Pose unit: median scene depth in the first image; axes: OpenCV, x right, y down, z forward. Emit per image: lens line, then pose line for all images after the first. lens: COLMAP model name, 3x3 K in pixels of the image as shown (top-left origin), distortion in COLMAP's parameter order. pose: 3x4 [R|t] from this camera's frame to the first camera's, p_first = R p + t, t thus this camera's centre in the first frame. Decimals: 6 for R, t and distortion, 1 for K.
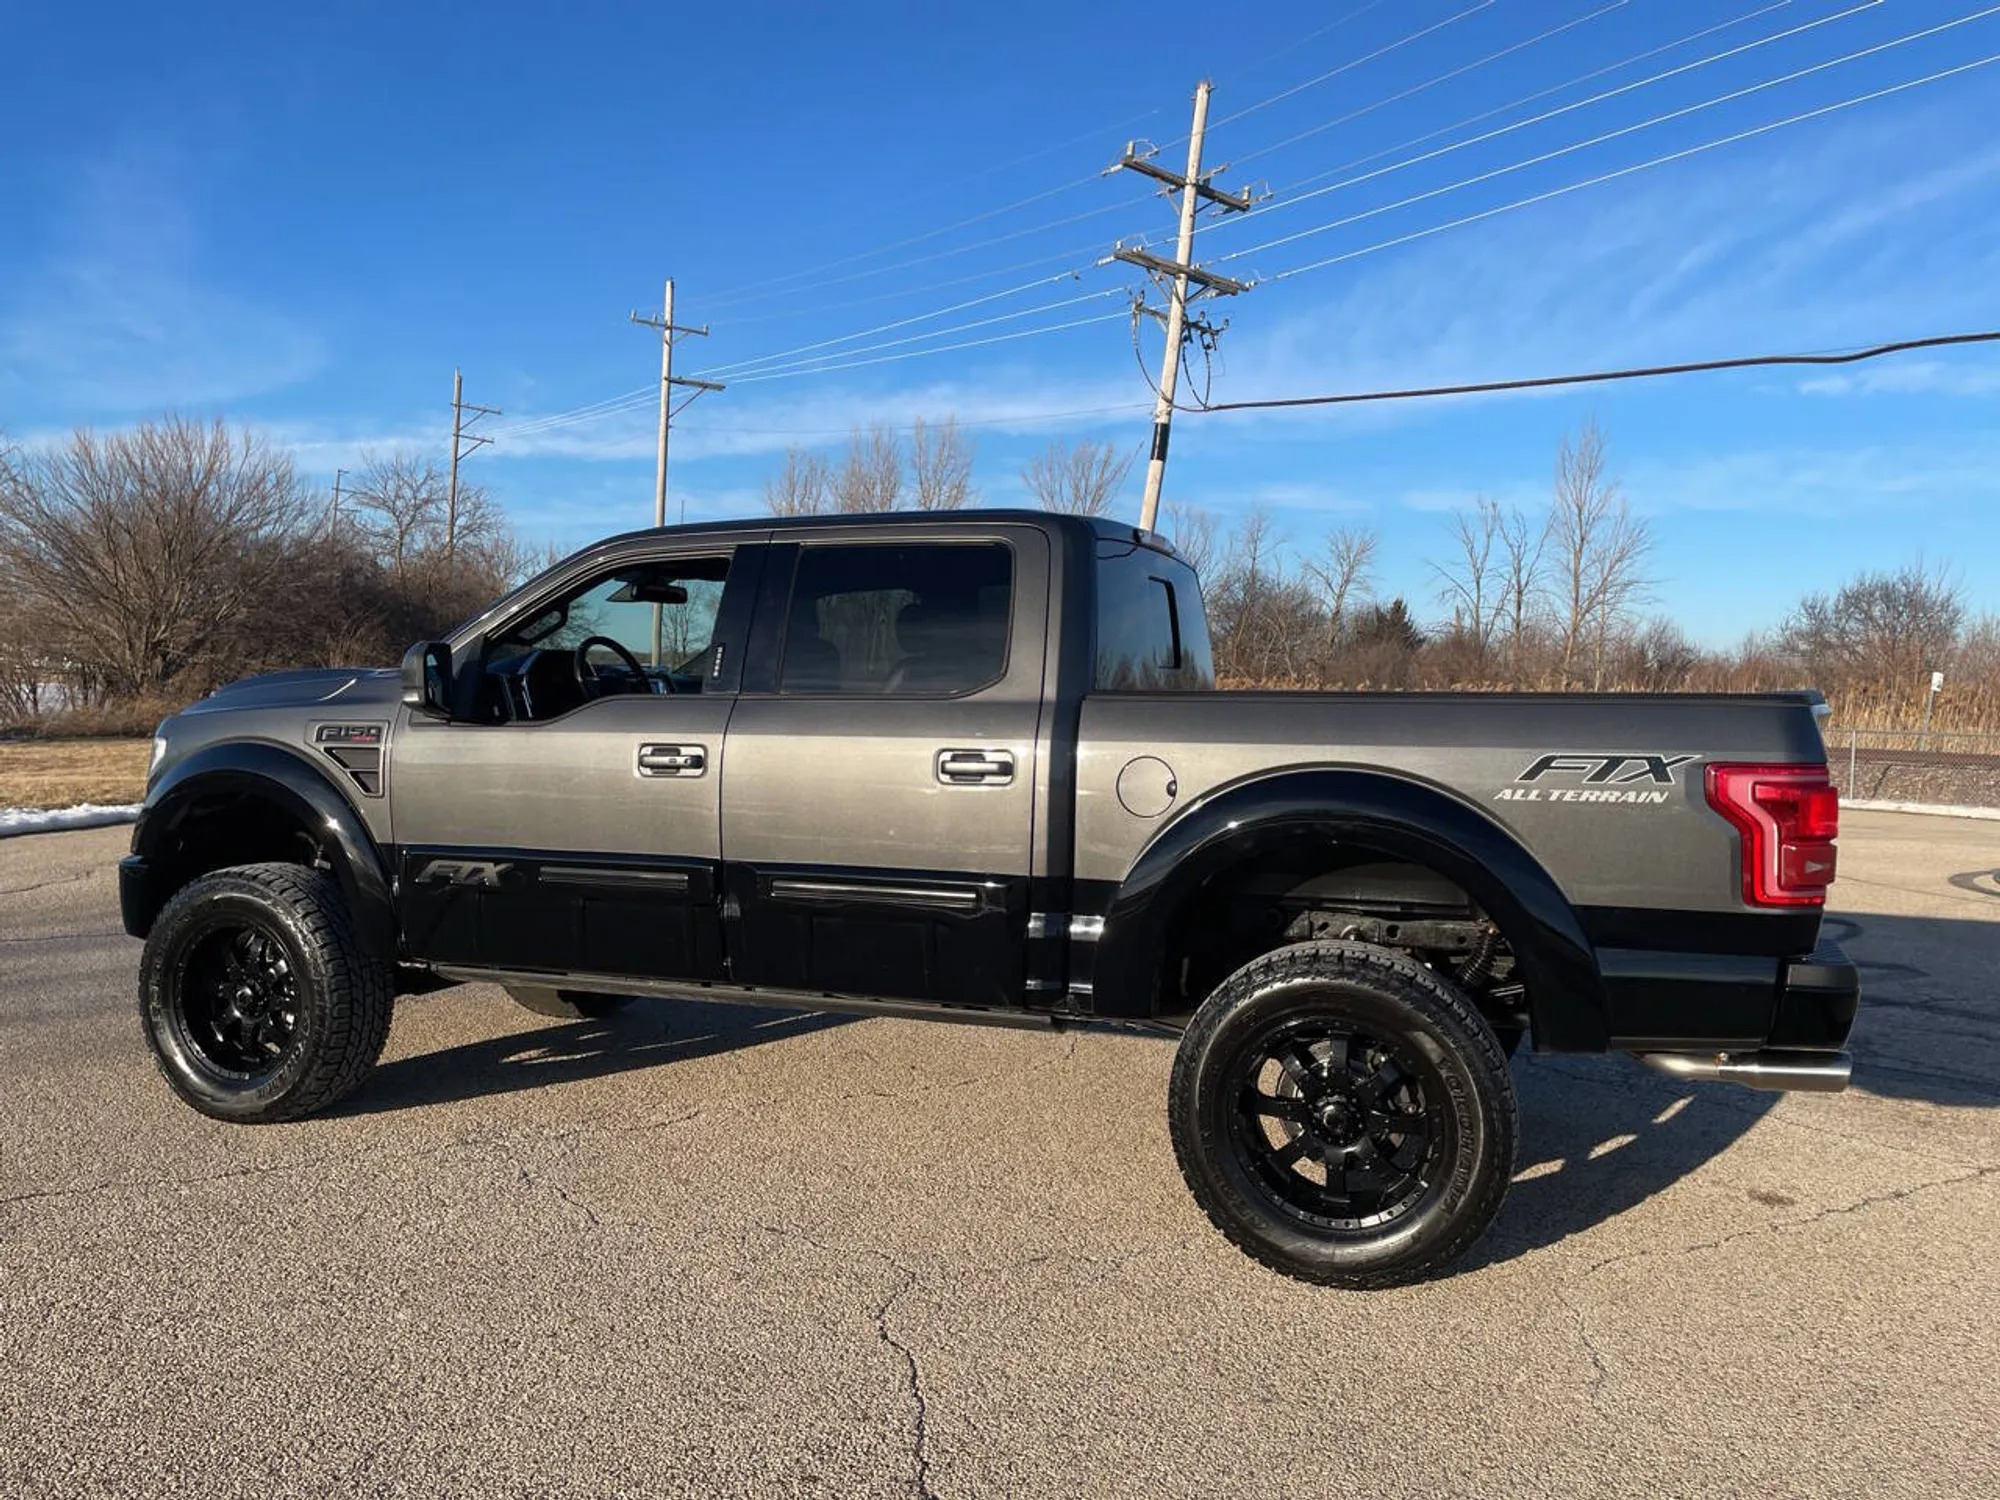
lens RADIAL K [[1507.0, 0, 1004.4], [0, 1507.0, 725.4], [0, 0, 1]] dist [0.088380, -0.112964]
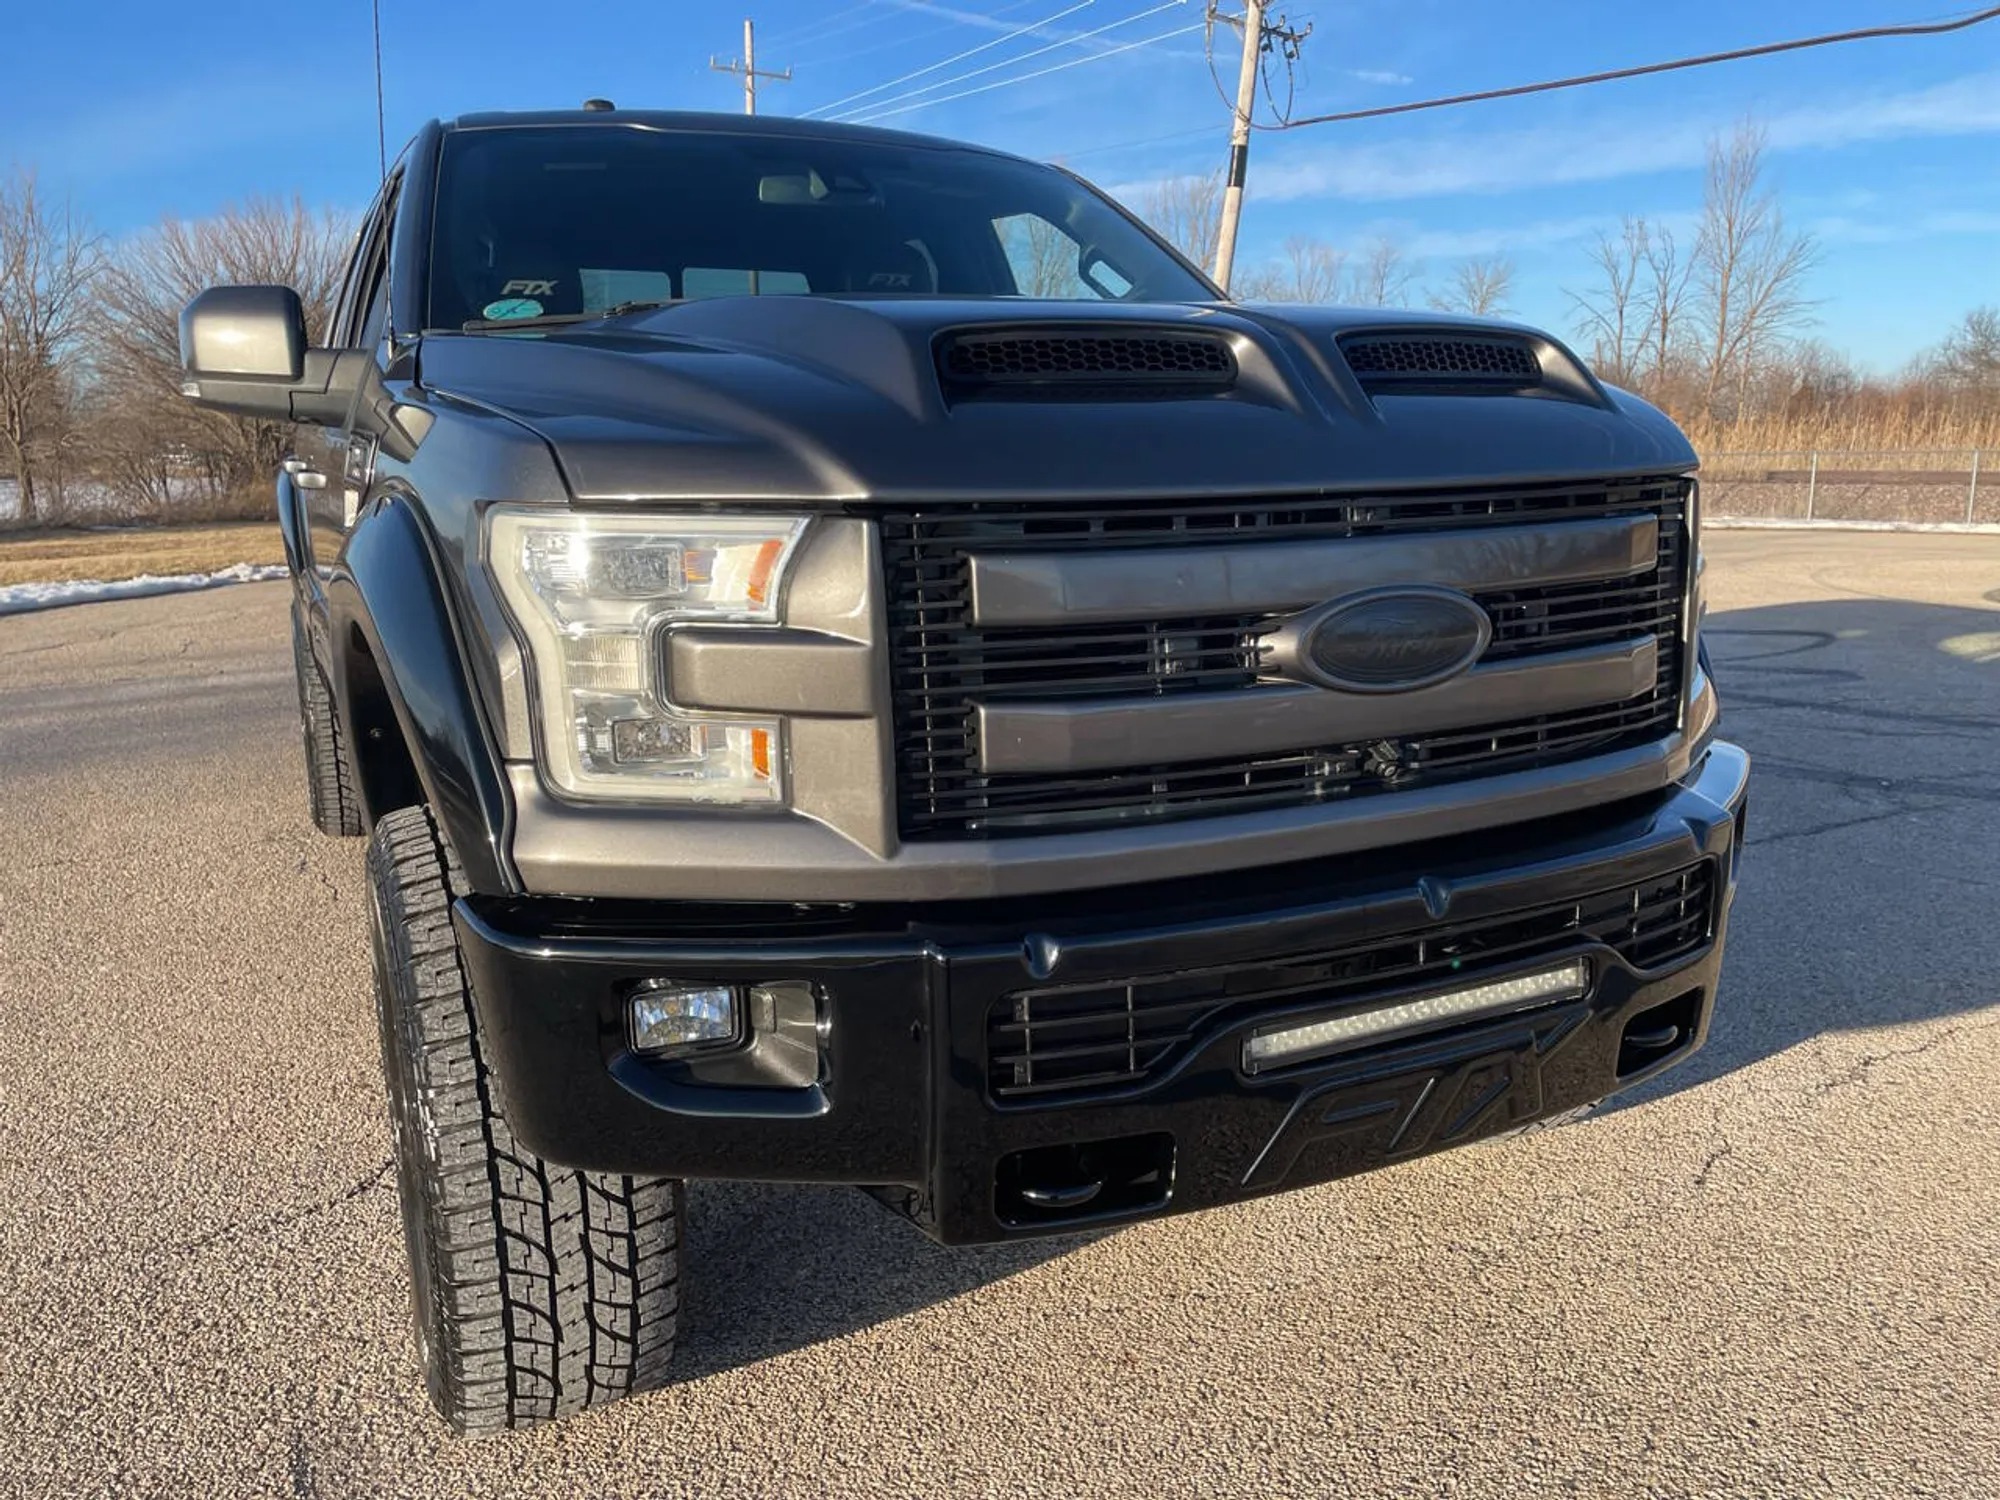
lens RADIAL K [[1522.5, 0, 1024.9], [0, 1522.5, 740.6], [0, 0, 1]] dist [0.069665, -0.090527]
pose [[0.996071, -0.019710, -0.086339, 0.199426], [0.033187, 0.986951, 0.157563, 0.038338], [0.082107, -0.159810, 0.983727, -0.006698]]
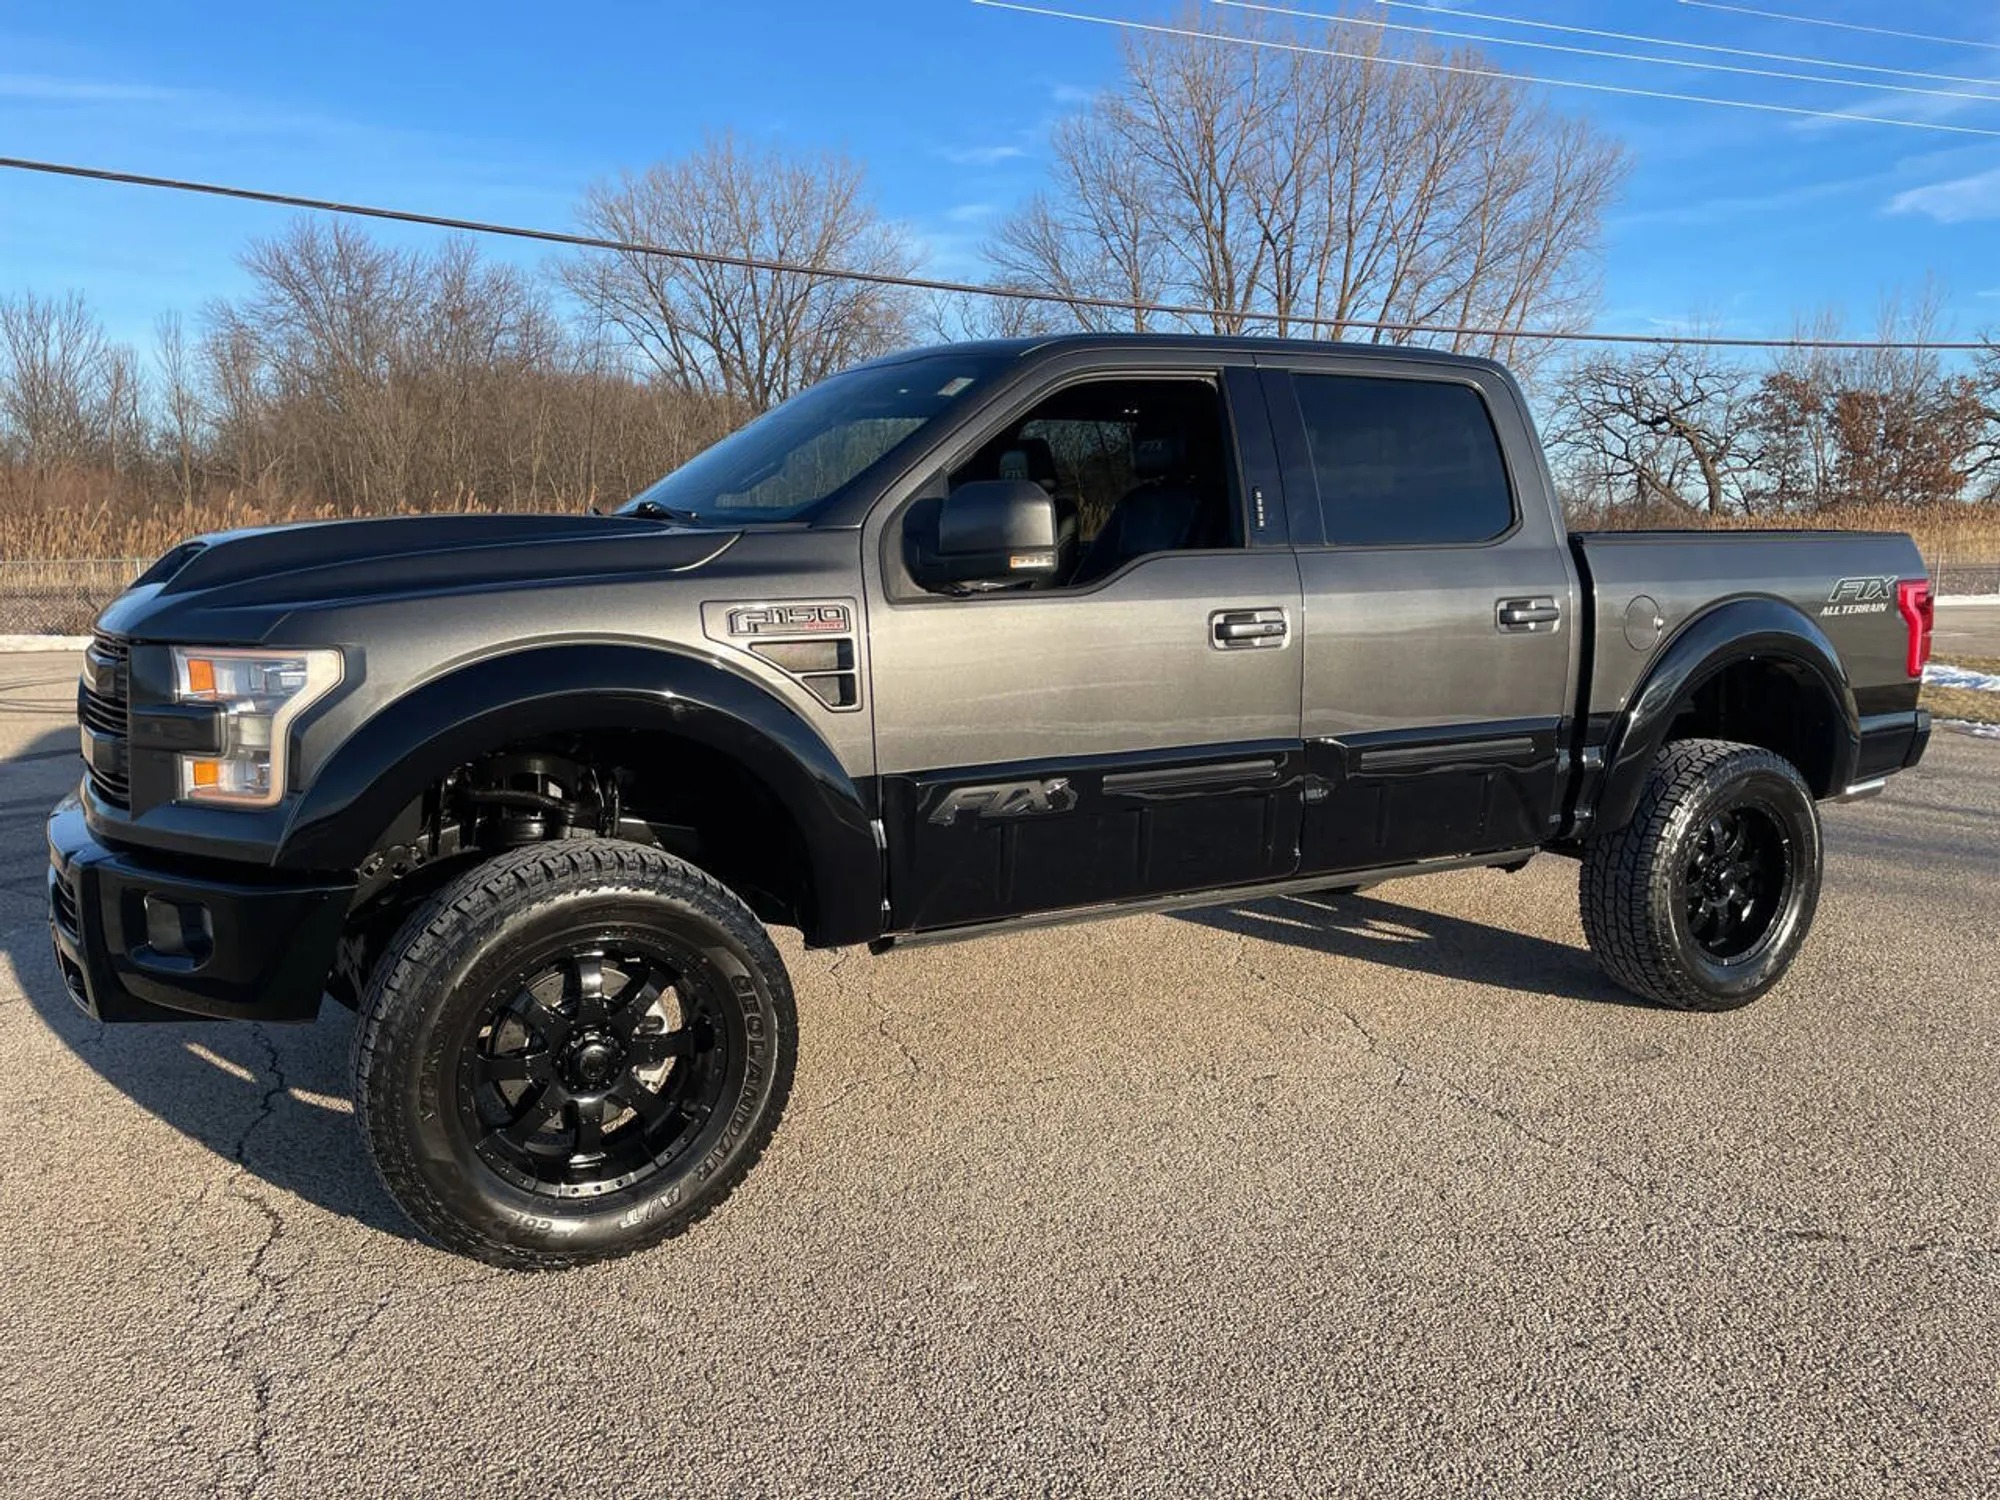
lens RADIAL K [[1507.0, 0, 1010.2], [0, 1507.0, 744.6], [0, 0, 1]] dist [0.088380, -0.112964]
pose [[0.660177, -0.105598, 0.743650, -0.634204], [0.036381, 0.993401, 0.108766, -0.005922], [-0.750229, -0.044750, 0.659662, 0.369434]]
